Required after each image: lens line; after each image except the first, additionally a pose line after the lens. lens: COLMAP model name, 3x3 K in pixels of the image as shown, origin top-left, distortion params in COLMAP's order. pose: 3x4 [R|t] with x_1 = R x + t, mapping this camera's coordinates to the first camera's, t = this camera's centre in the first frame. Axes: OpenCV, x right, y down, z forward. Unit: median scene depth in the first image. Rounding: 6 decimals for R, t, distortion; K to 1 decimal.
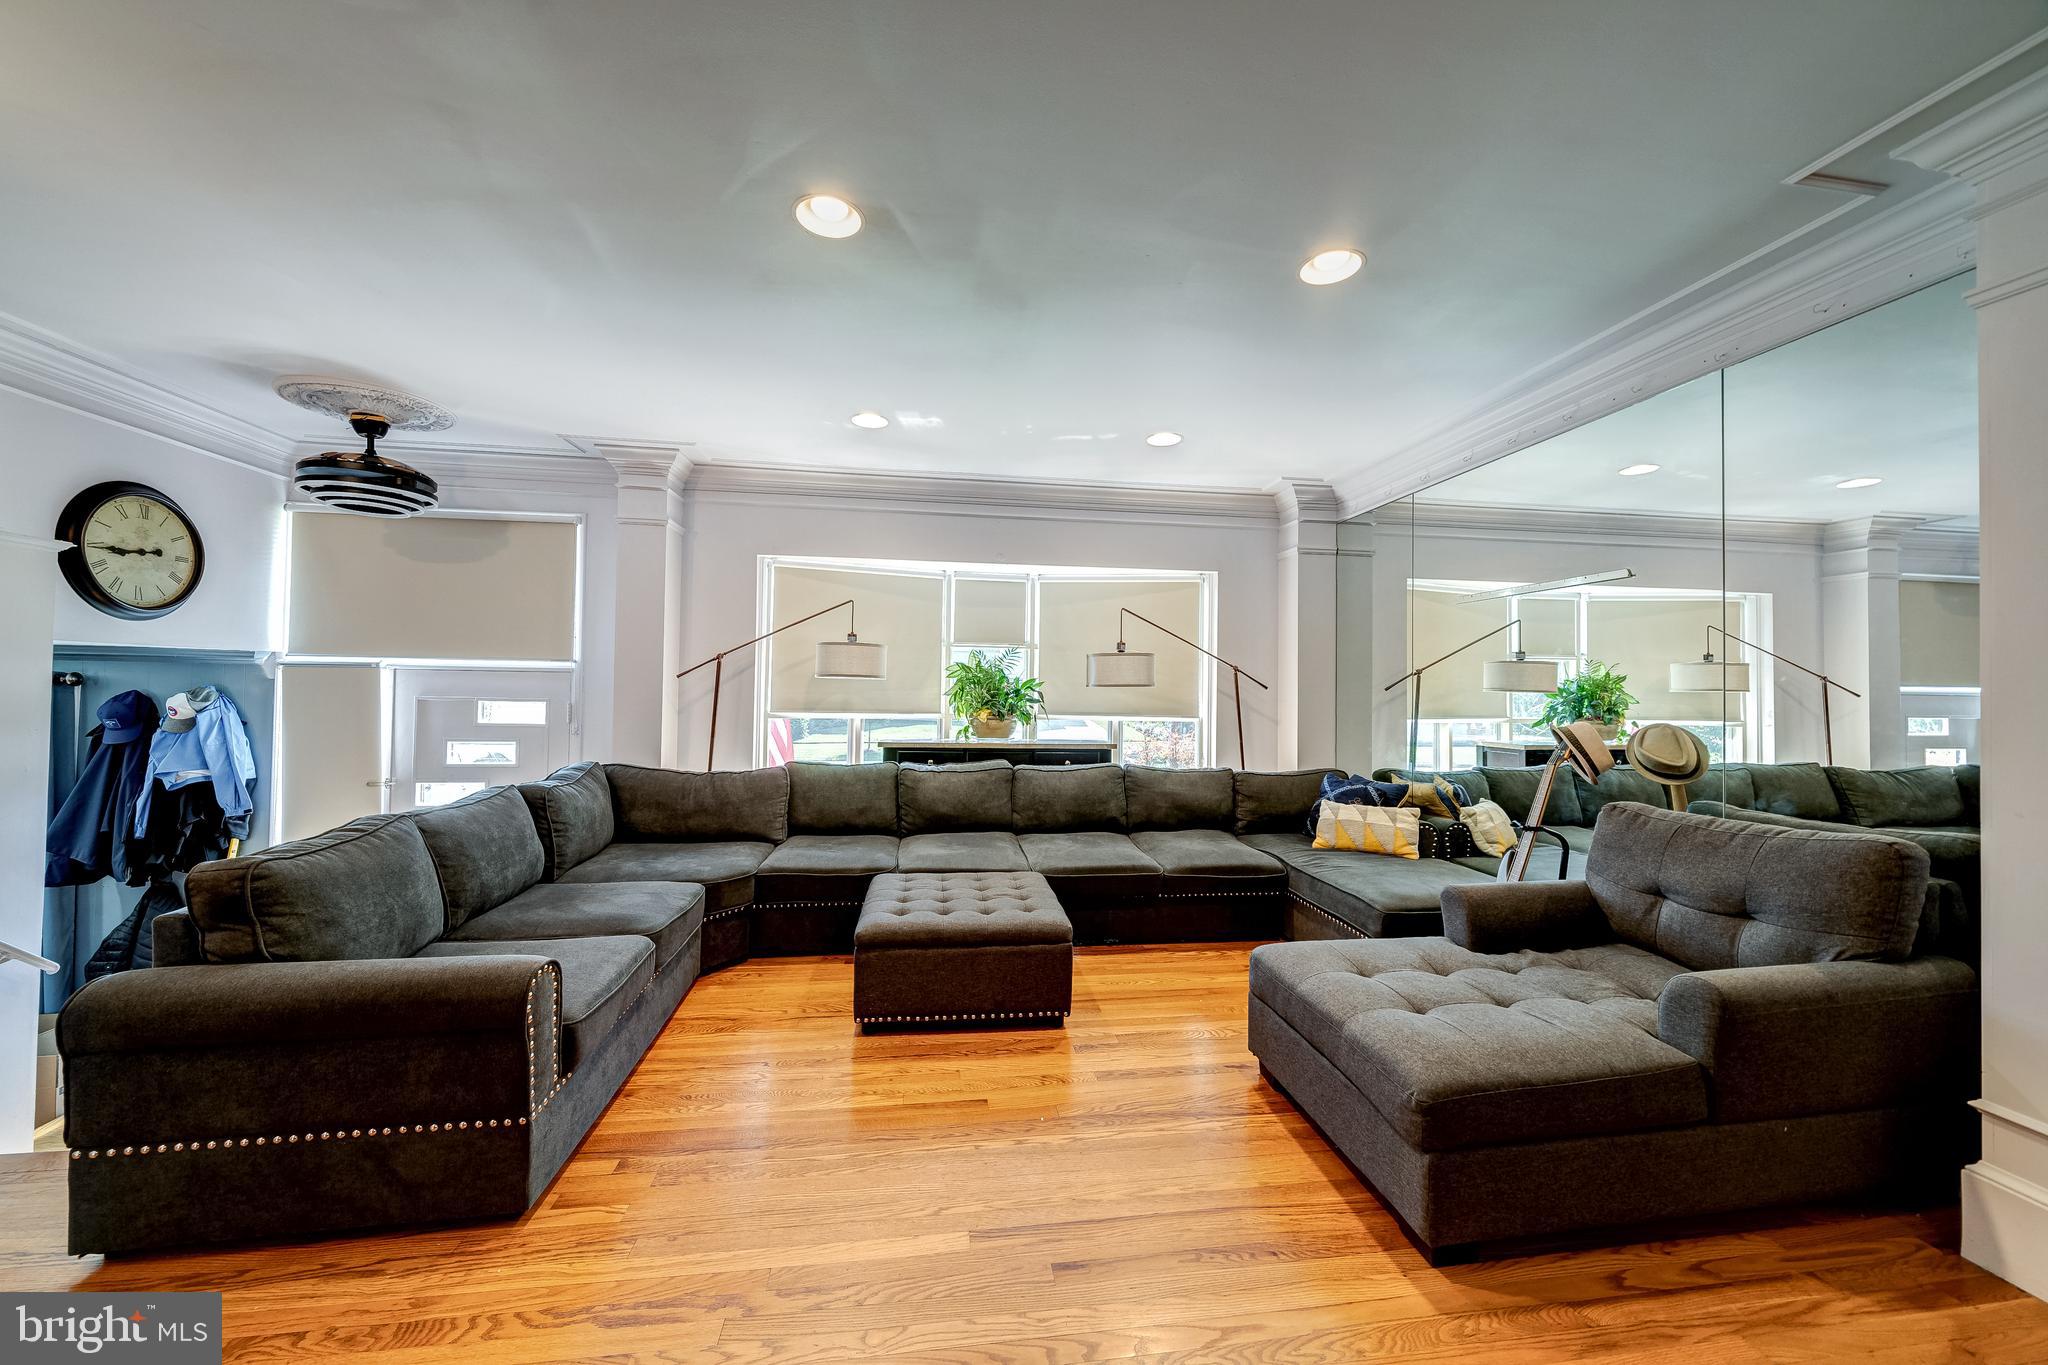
lens RADIAL K [[742.1, 0, 1024.0], [0, 742.1, 682.5], [0, 0, 1]] dist [-0.004218, -0.000219]
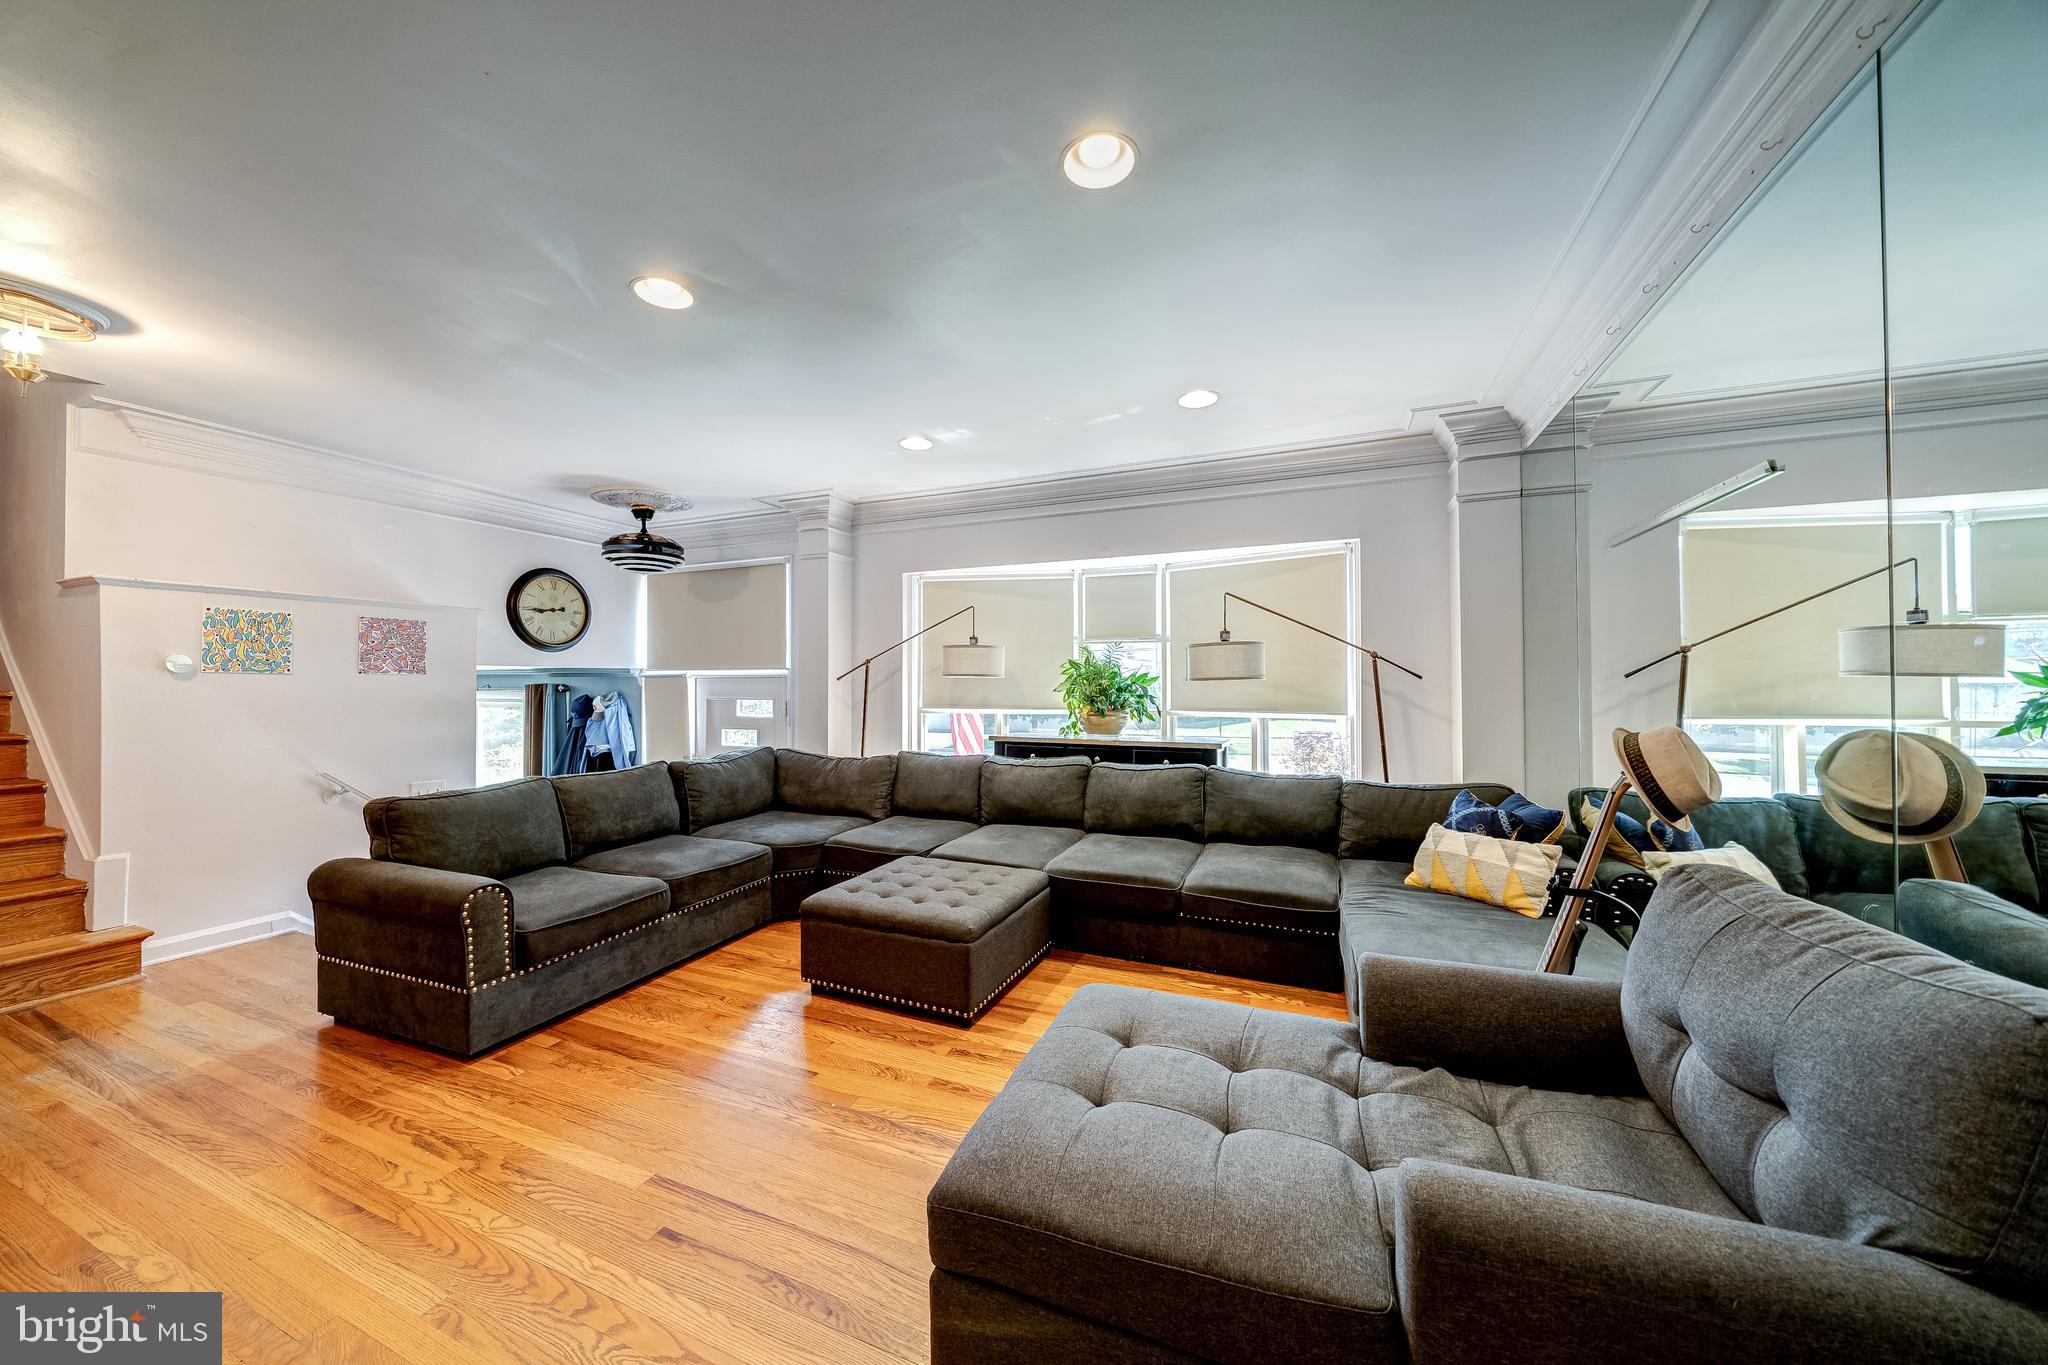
lens RADIAL K [[701.6, 0, 1024.0], [0, 701.6, 682.5], [0, 0, 1]] dist [-0.003744, 0.000067]
pose [[0.859108, -0.018196, -0.511470, 0.415887], [0.020246, 0.999794, -0.001561, 0.005964], [0.511393, -0.009014, 0.859300, 0.167751]]
